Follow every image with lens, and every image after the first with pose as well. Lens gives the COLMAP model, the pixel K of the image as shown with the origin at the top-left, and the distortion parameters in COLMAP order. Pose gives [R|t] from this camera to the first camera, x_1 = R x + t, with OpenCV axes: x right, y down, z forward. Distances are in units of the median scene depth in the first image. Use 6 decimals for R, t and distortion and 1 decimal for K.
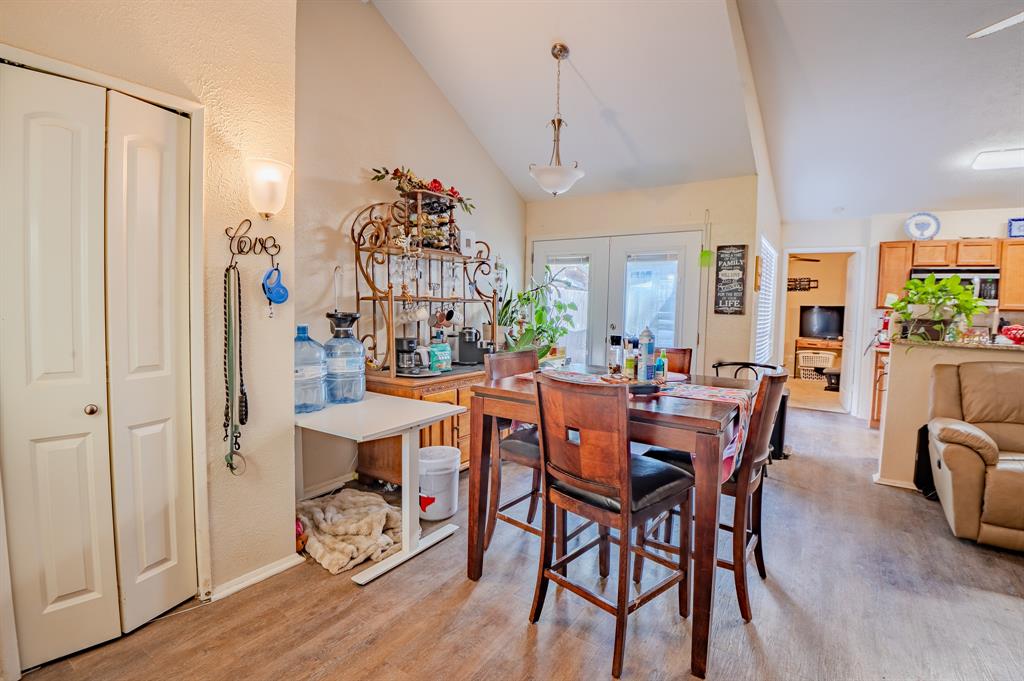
lens RADIAL K [[468.0, 0, 512.7], [0, 468.0, 332.4], [0, 0, 1]] dist [-0.013631, -0.020762]
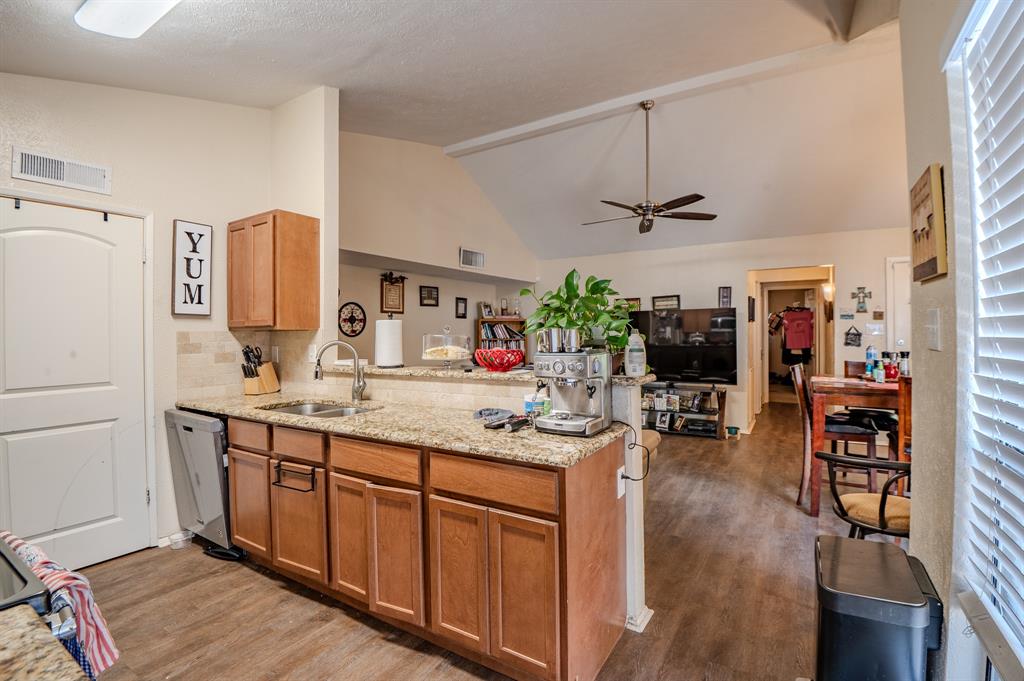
lens RADIAL K [[468.0, 0, 512.7], [0, 468.0, 332.4], [0, 0, 1]] dist [-0.013631, -0.020762]
pose [[-0.999150, -0.012212, -0.039376, 0.713446], [-0.014466, 0.998242, 0.057477, -0.055800], [0.038605, 0.057998, -0.997570, 1.125518]]
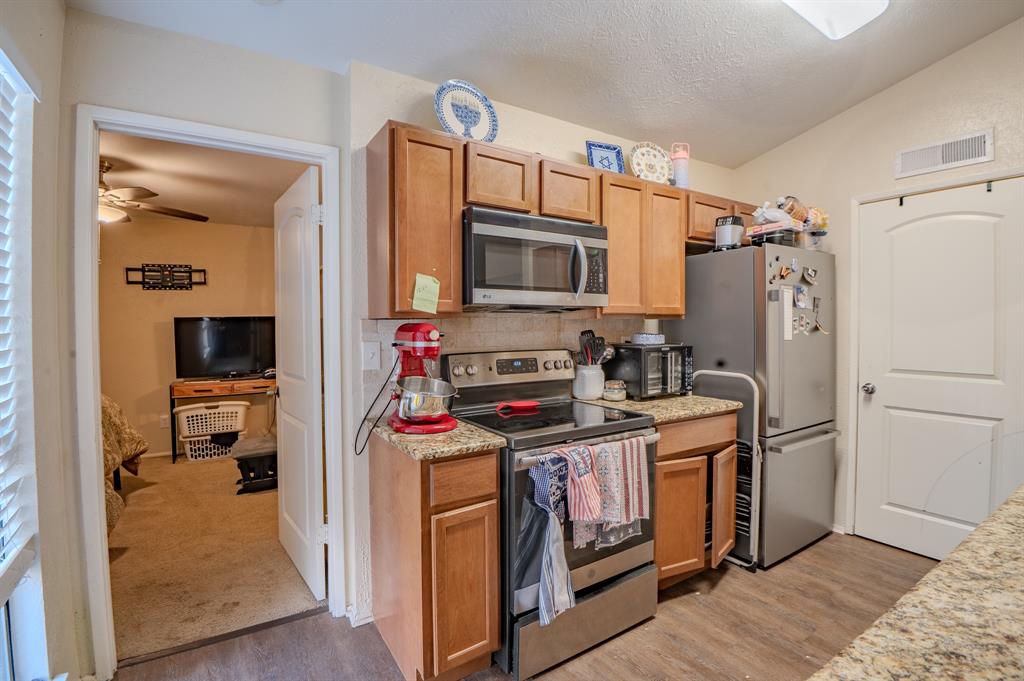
lens RADIAL K [[468.0, 0, 512.7], [0, 468.0, 332.4], [0, 0, 1]] dist [-0.013631, -0.020762]
pose [[0.393023, -0.038154, 0.918737, 0.542666], [0.065561, 0.997759, 0.013389, -0.042331], [-0.917188, 0.054971, 0.394644, 0.834722]]
